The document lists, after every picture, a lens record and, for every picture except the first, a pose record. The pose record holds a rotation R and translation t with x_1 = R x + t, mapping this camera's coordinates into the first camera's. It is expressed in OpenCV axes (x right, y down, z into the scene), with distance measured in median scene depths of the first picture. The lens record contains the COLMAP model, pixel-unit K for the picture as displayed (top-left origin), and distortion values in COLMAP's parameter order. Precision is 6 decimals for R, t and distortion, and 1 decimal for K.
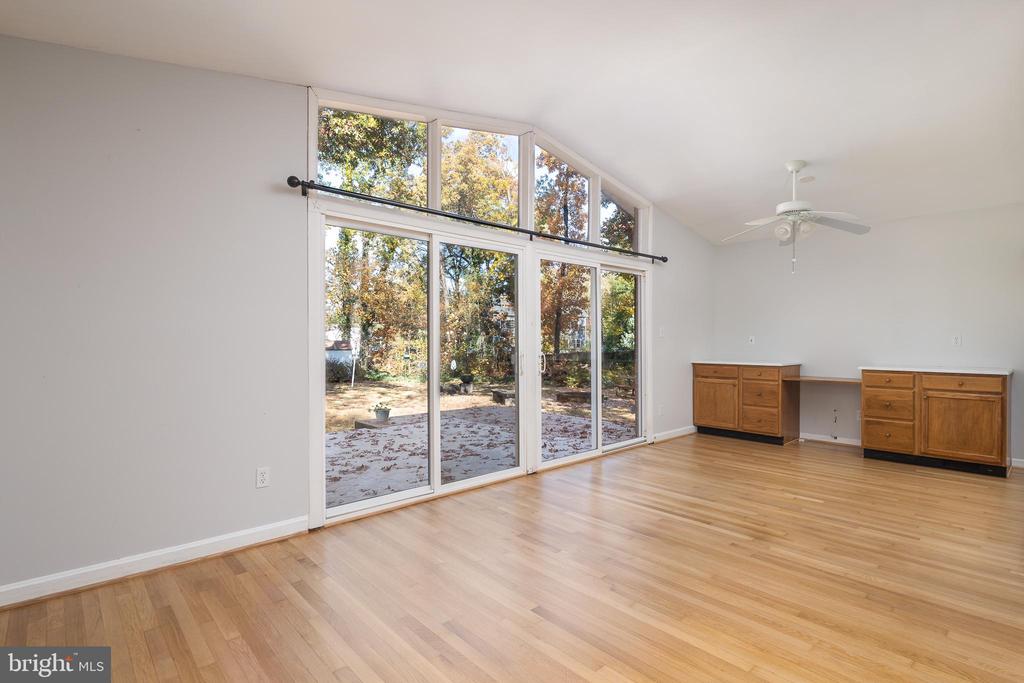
lens RADIAL K [[490.3, 0, 532.9], [0, 490.3, 342.4], [0, 0, 1]] dist [0.000983, -0.000148]
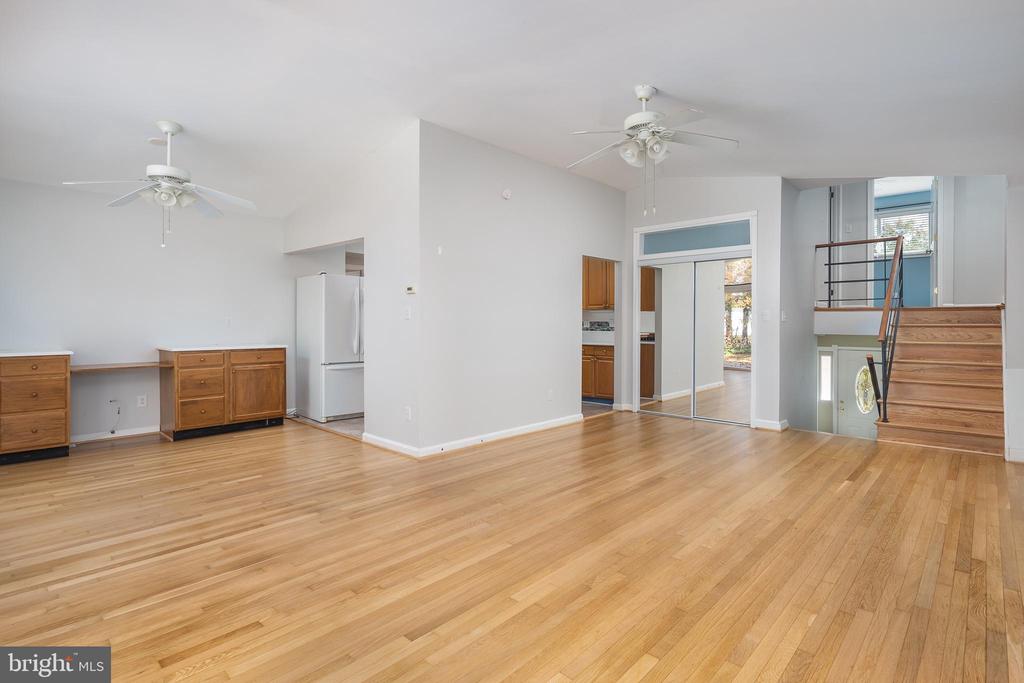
lens RADIAL K [[514.4, 0, 513.9], [0, 514.4, 326.5], [0, 0, 1]] dist [-0.001280, -0.000040]
pose [[-0.055834, -0.010556, 0.998384, -0.470643], [0.001738, 0.999942, 0.010670, -0.005156], [-0.998439, 0.002331, -0.055812, 0.454725]]
